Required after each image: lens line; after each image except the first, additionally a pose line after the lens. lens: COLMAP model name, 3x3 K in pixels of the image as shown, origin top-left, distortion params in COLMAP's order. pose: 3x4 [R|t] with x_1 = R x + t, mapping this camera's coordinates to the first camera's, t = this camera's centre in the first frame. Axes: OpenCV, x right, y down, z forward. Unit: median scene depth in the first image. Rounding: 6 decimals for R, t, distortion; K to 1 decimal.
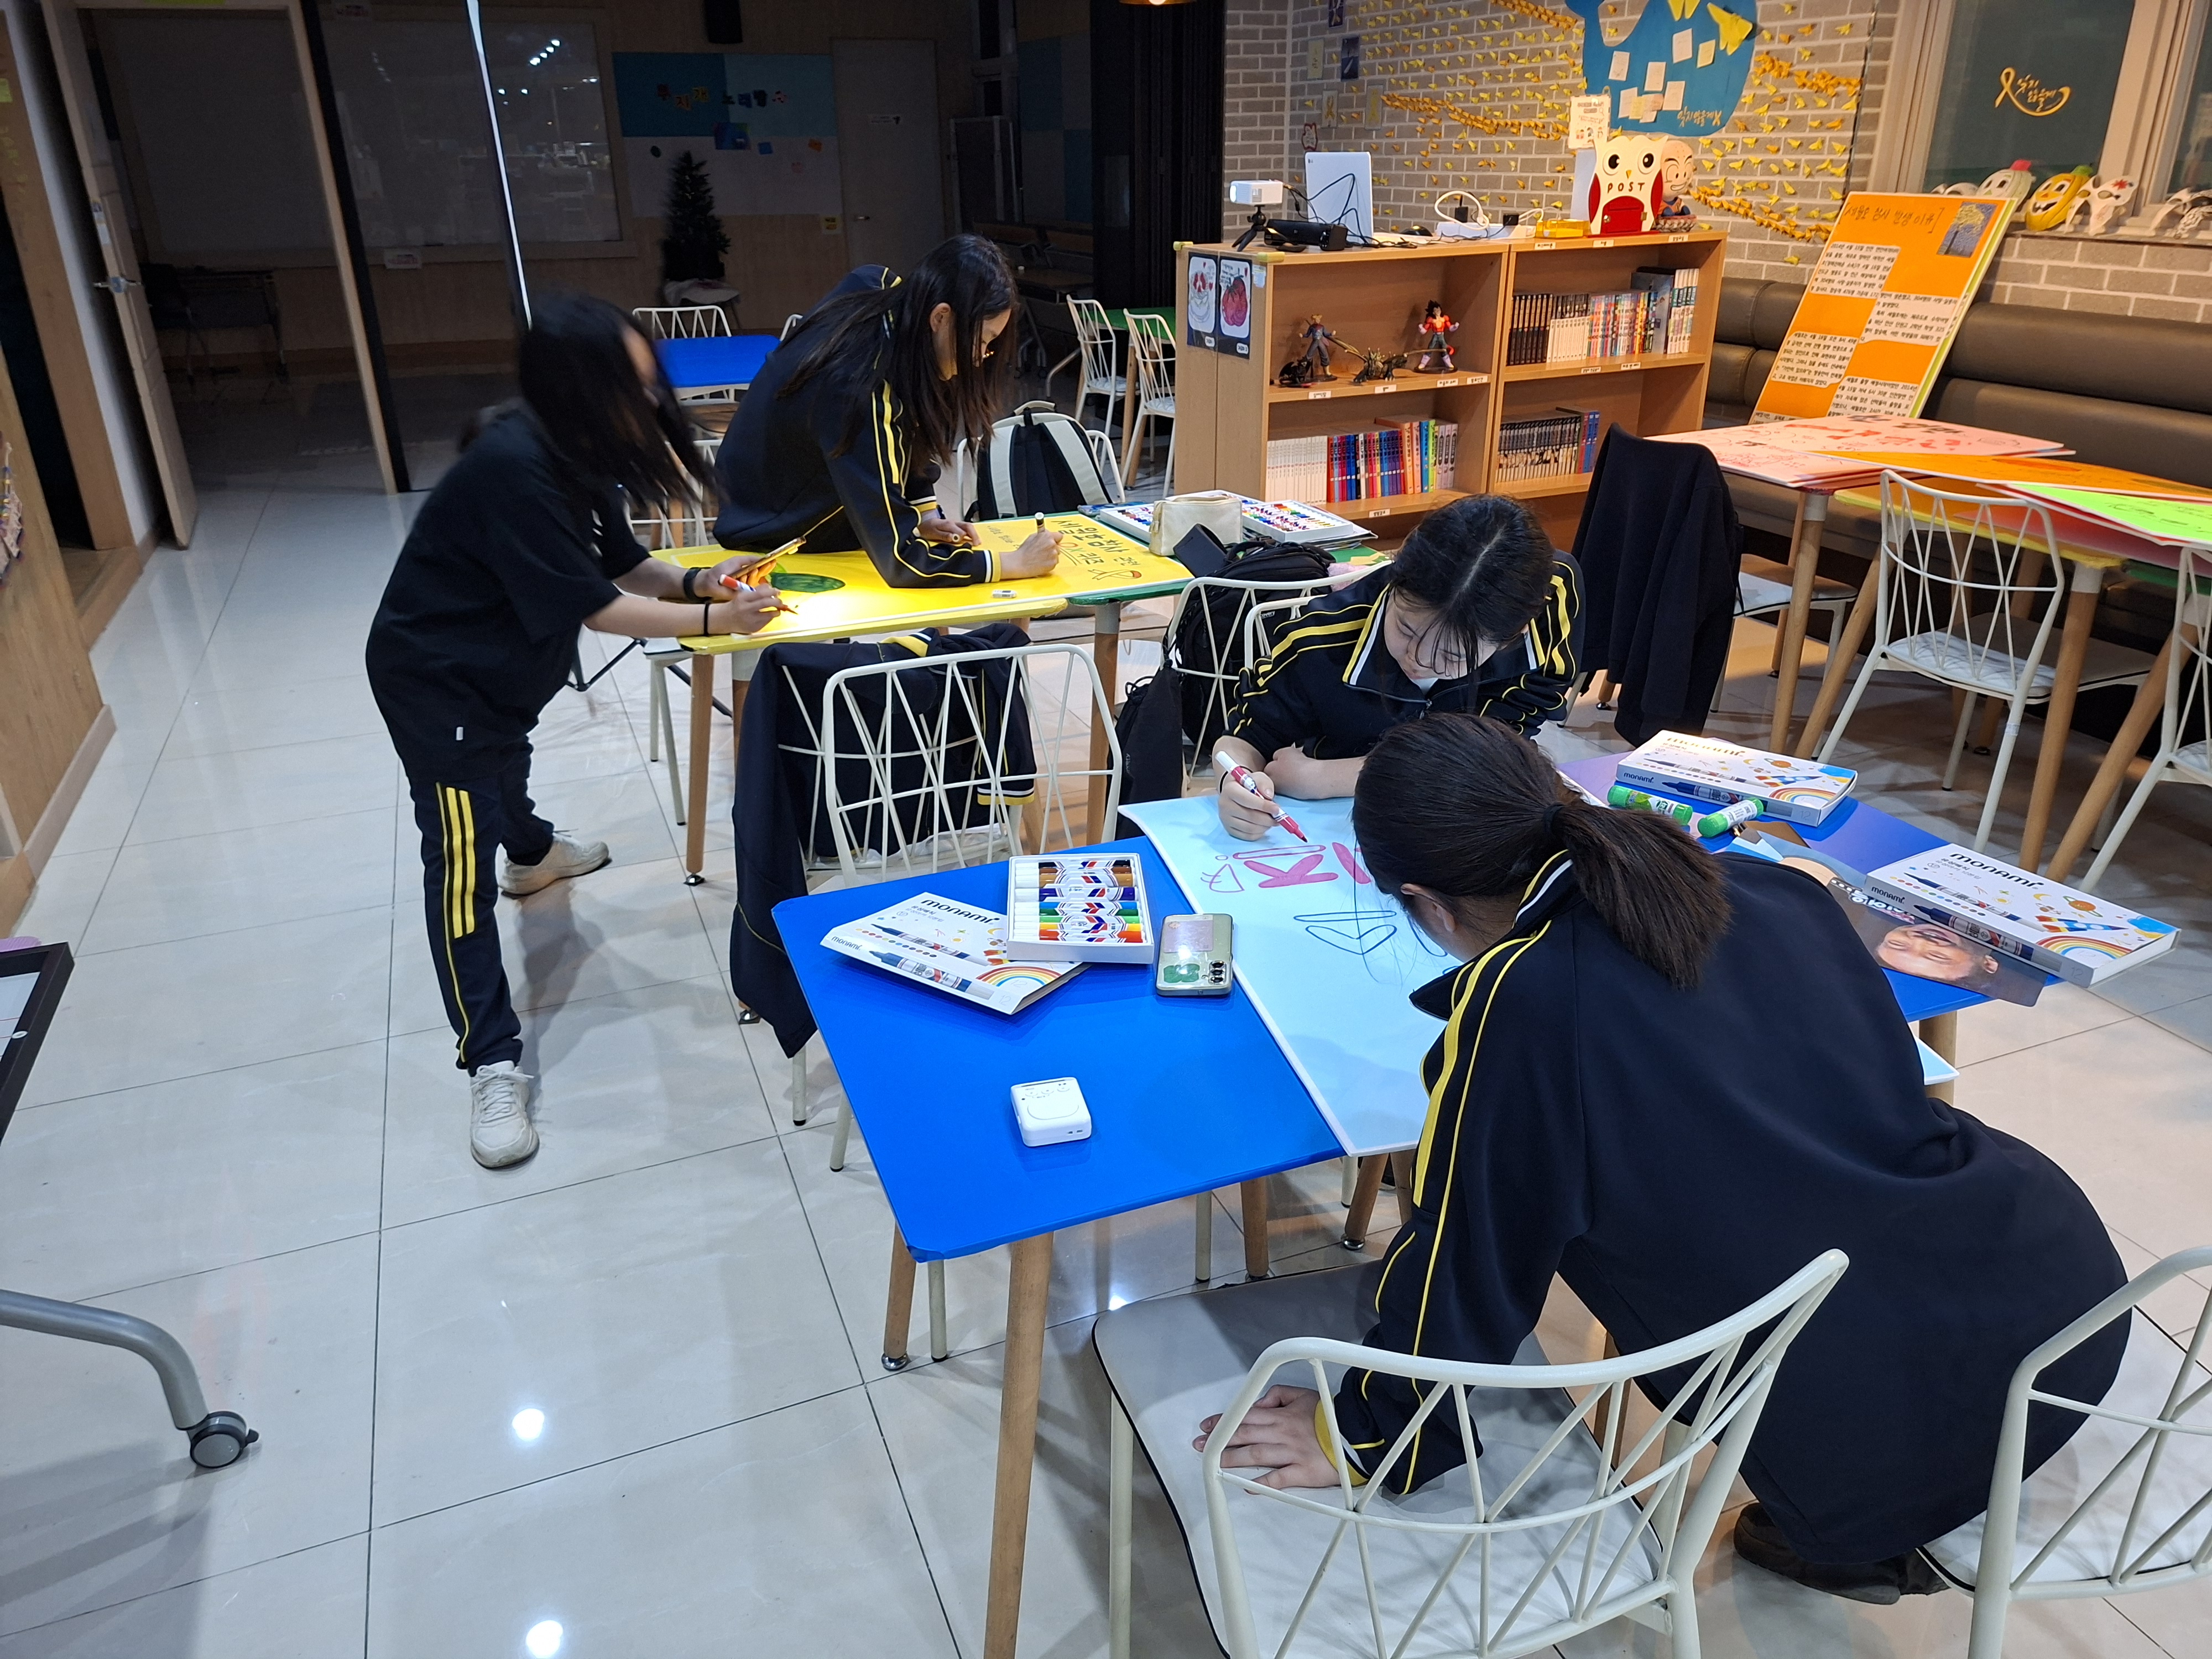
lens RADIAL K [[1554.7, 0, 1106.0], [0, 1554.7, 829.5], [0, 0, 1]] dist [0.049109, -0.003263]
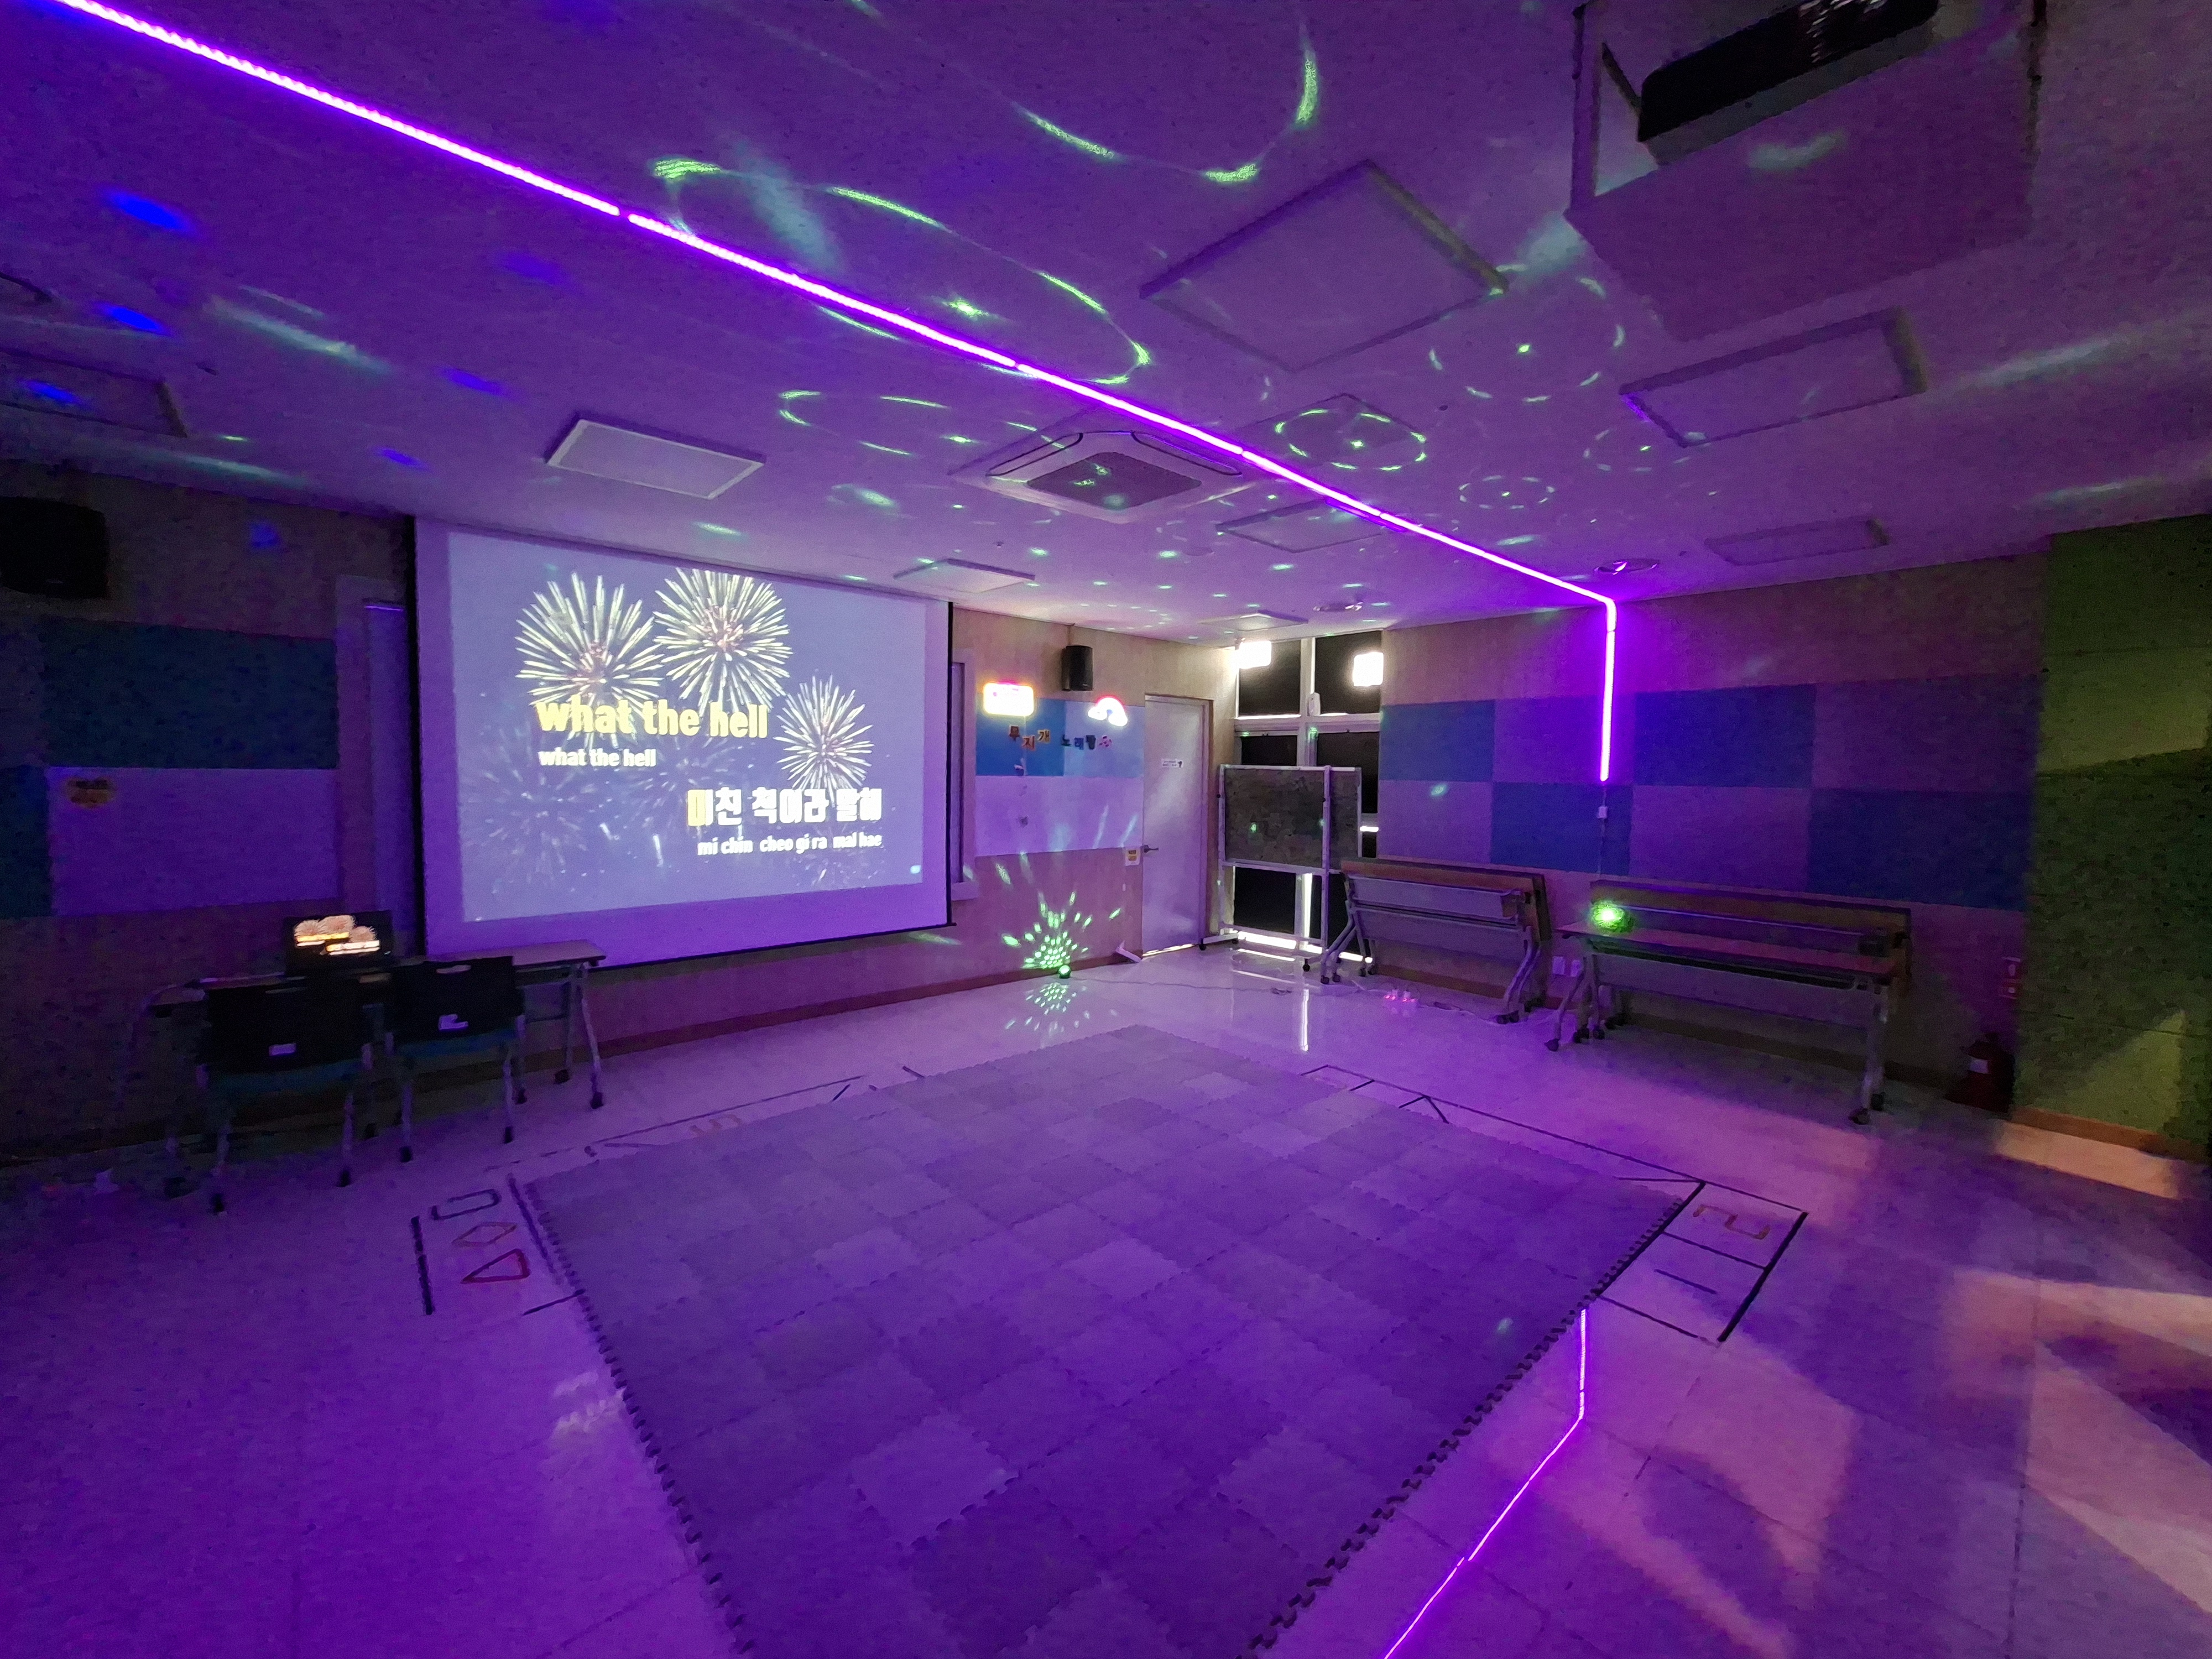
lens RADIAL K [[882.6, 0, 1106.0], [0, 882.6, 829.5], [0, 0, 1]] dist [-0.000253, 0.000036]
pose [[0.936253, 0.003269, 0.351312, -0.404861], [0.116666, 0.940321, -0.319665, -0.235105], [-0.331391, 0.340273, 0.879997, 0.529309]]
